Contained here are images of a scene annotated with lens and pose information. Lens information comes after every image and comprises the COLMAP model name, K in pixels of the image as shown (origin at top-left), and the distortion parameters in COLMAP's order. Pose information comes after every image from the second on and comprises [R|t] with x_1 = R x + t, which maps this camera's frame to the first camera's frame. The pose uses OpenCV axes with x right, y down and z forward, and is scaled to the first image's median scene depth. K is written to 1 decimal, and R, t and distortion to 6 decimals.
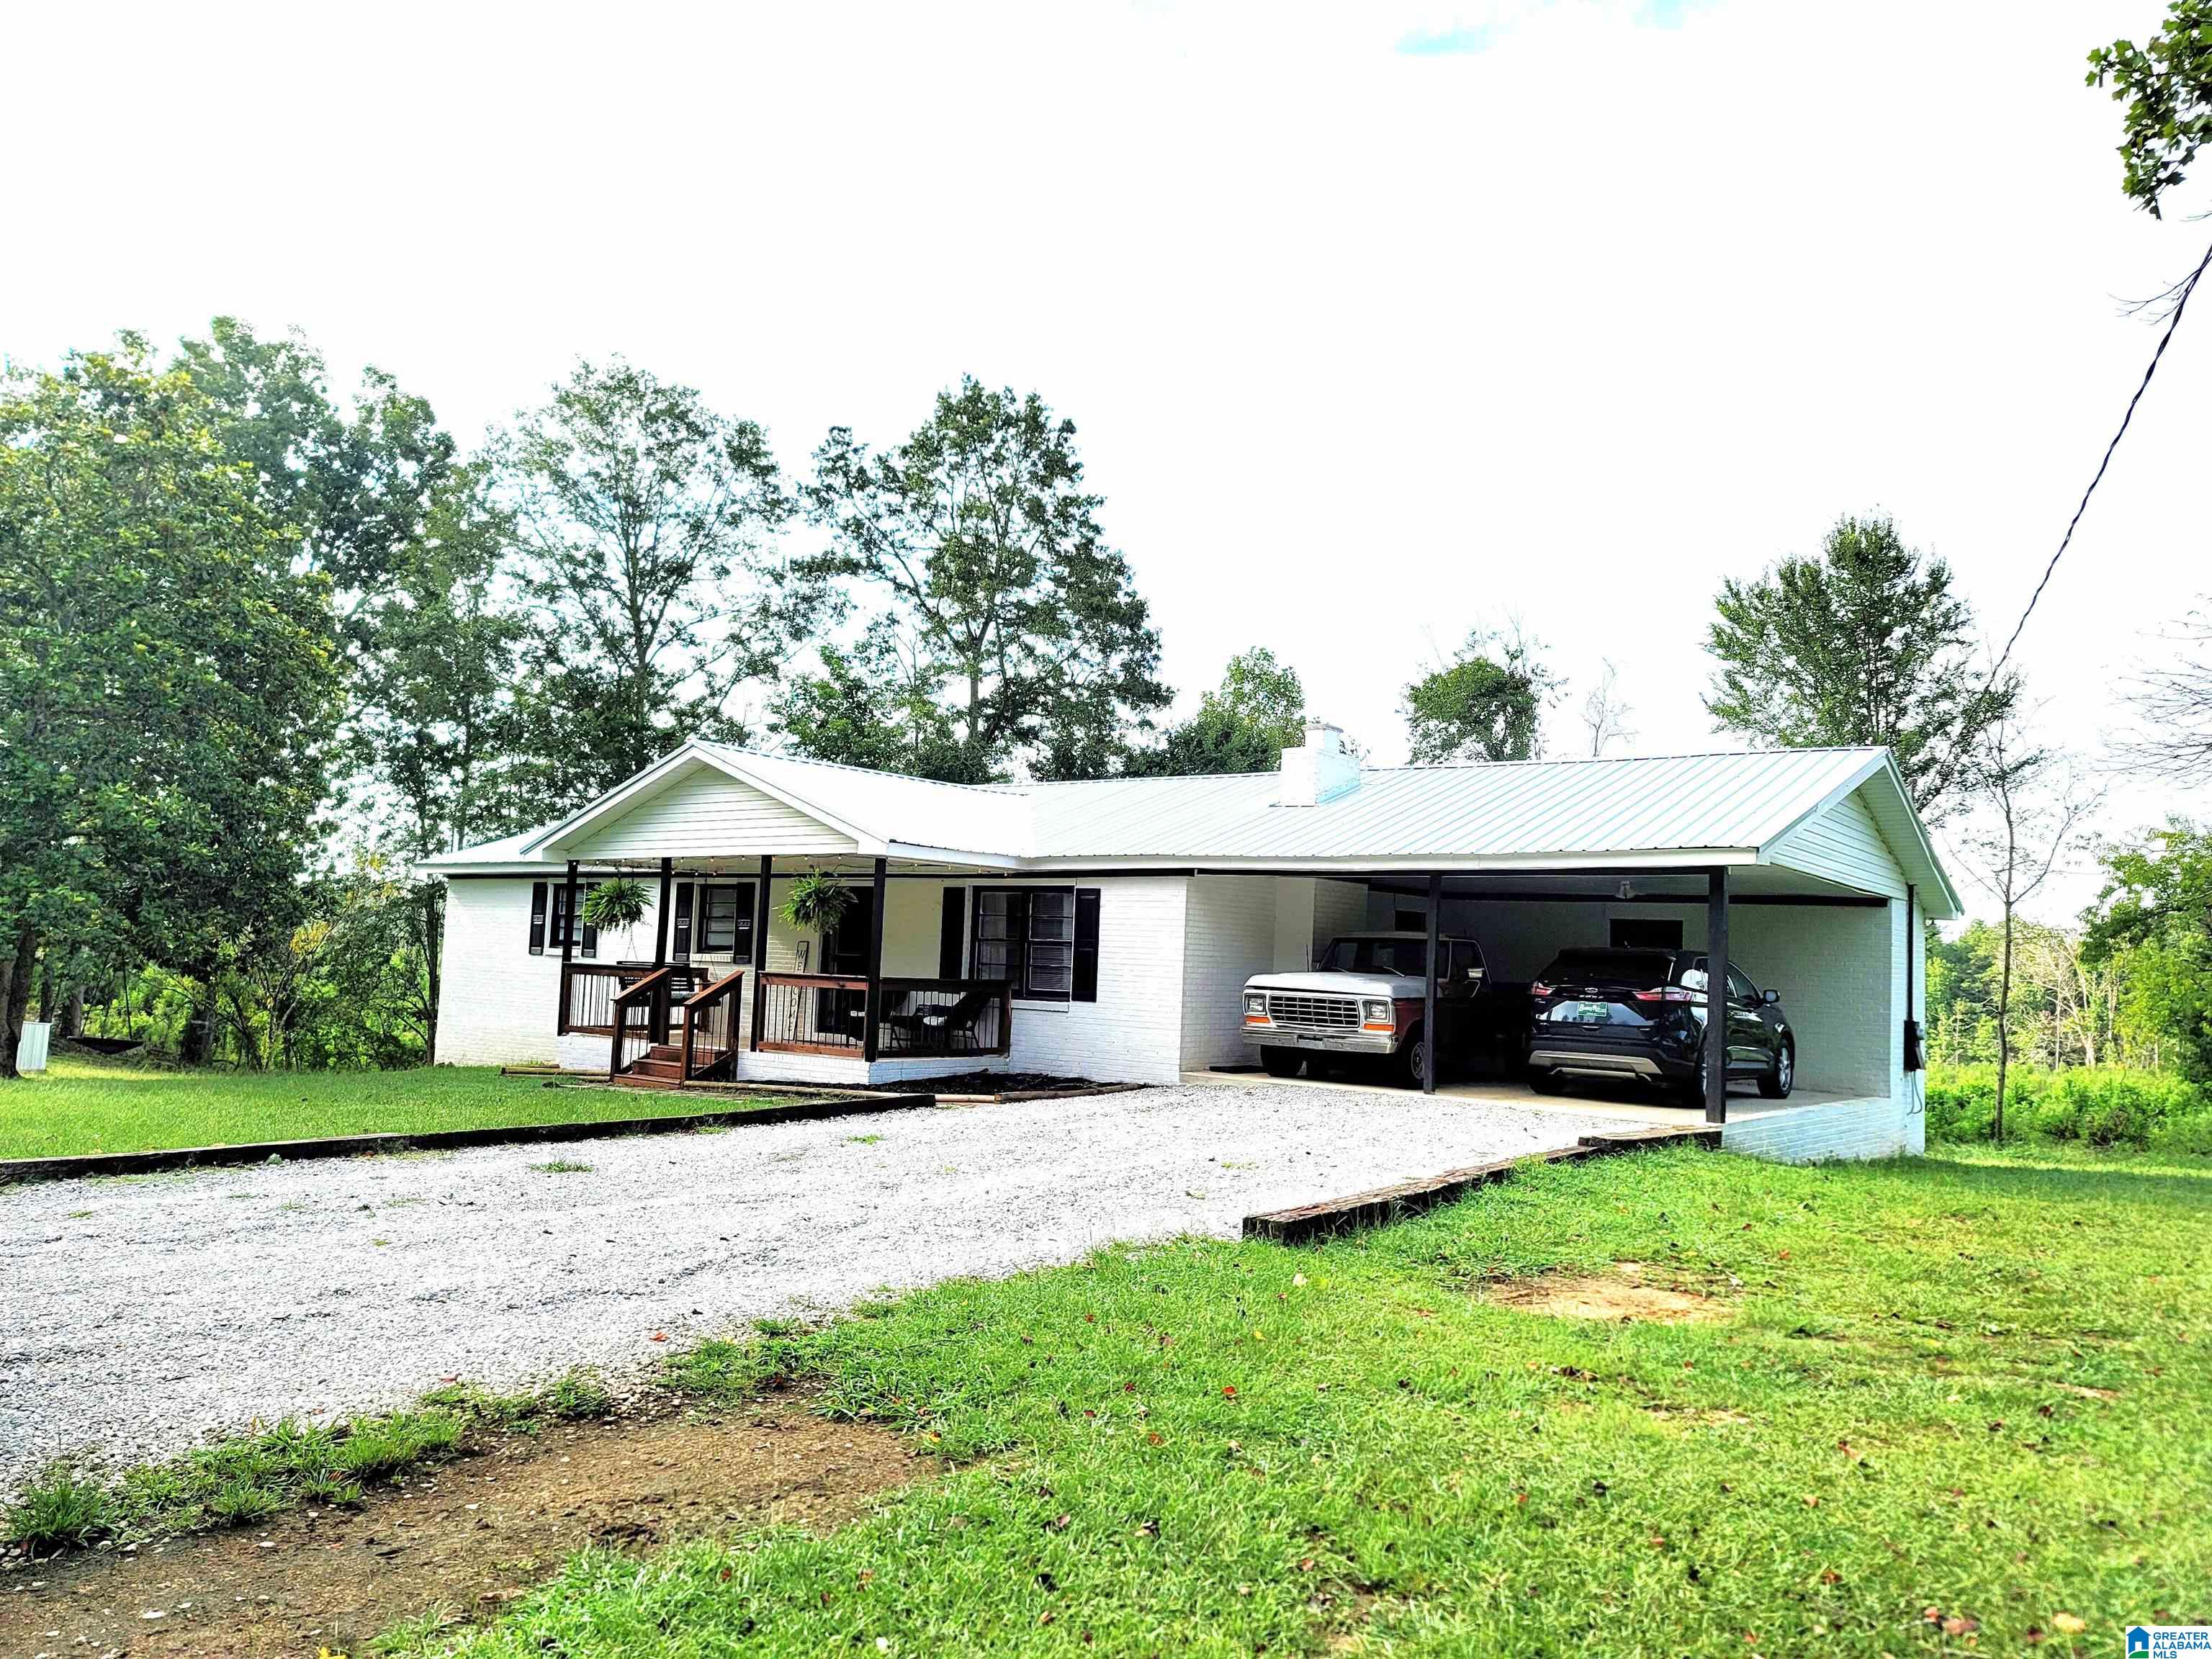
lens RADIAL K [[1635.7, 0, 1119.6], [0, 1635.7, 829.2], [0, 0, 1]] dist [0.051869, -0.005804]
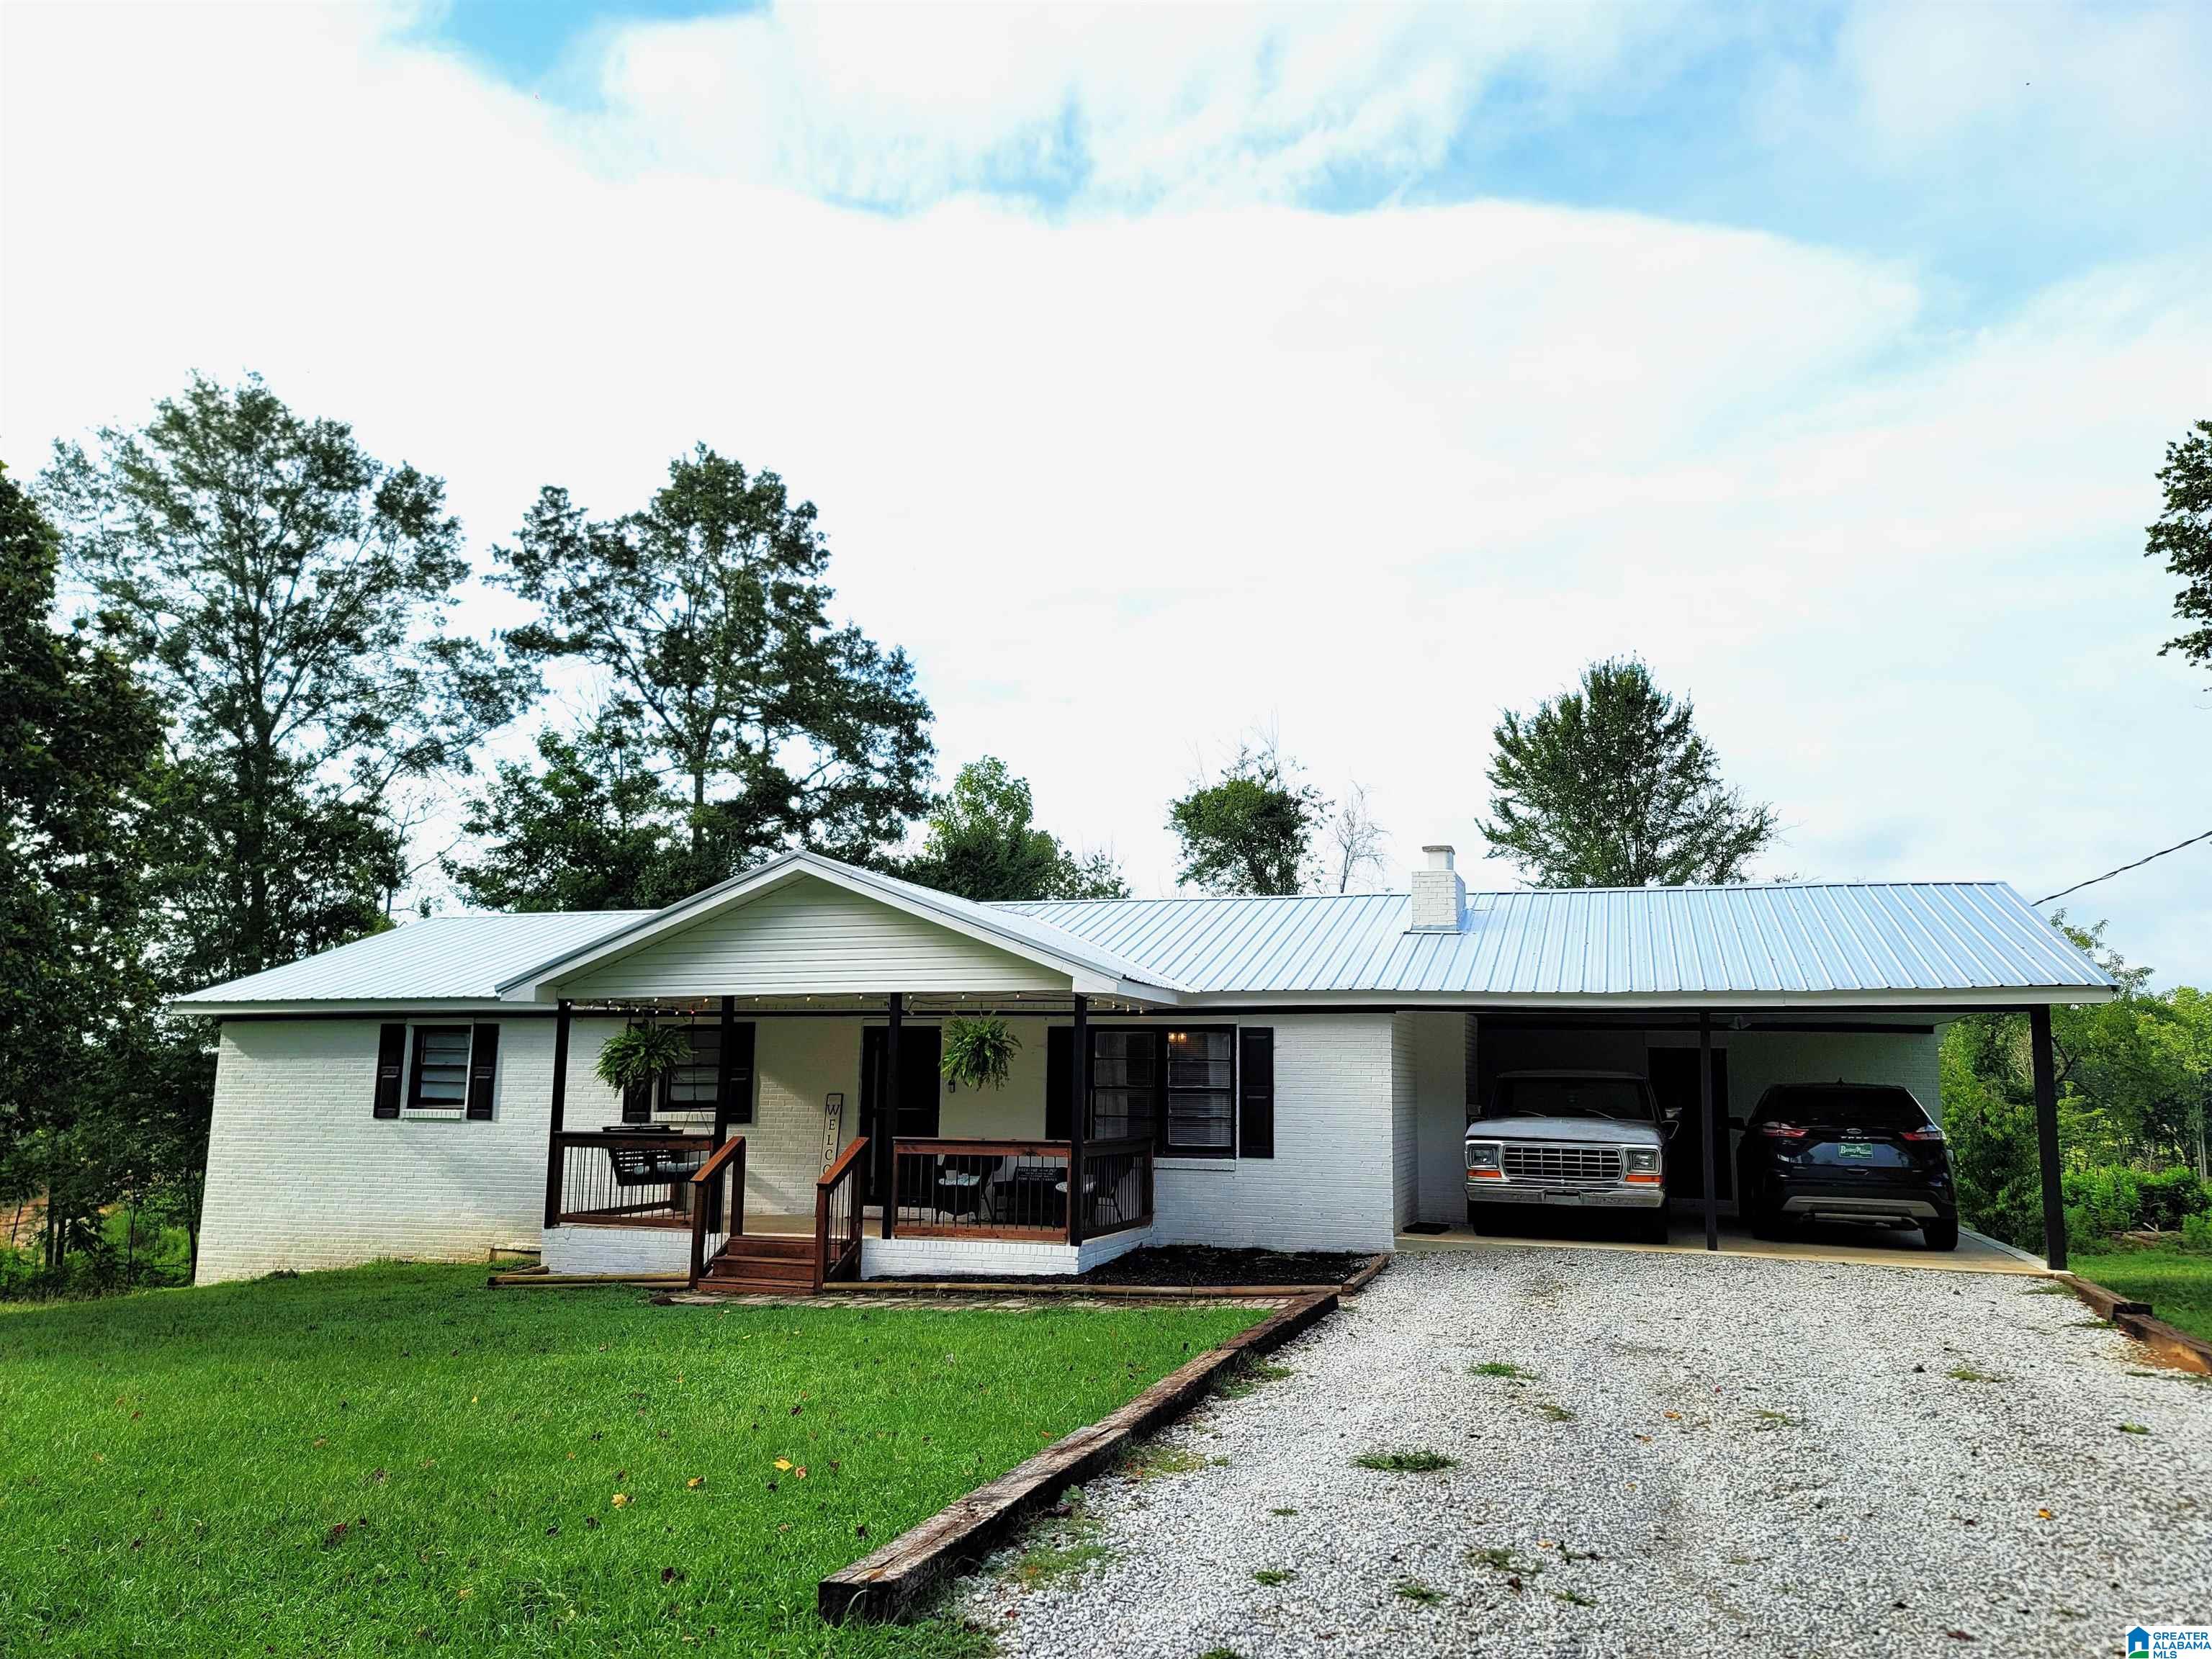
lens RADIAL K [[1635.7, 0, 1101.5], [0, 1635.7, 829.0], [0, 0, 1]] dist [0.051869, -0.005804]
pose [[0.943937, 0.024500, 0.329215, -0.210474], [-0.002198, 0.997687, -0.067944, -0.005318], [-0.330118, 0.063412, 0.941807, 0.105727]]
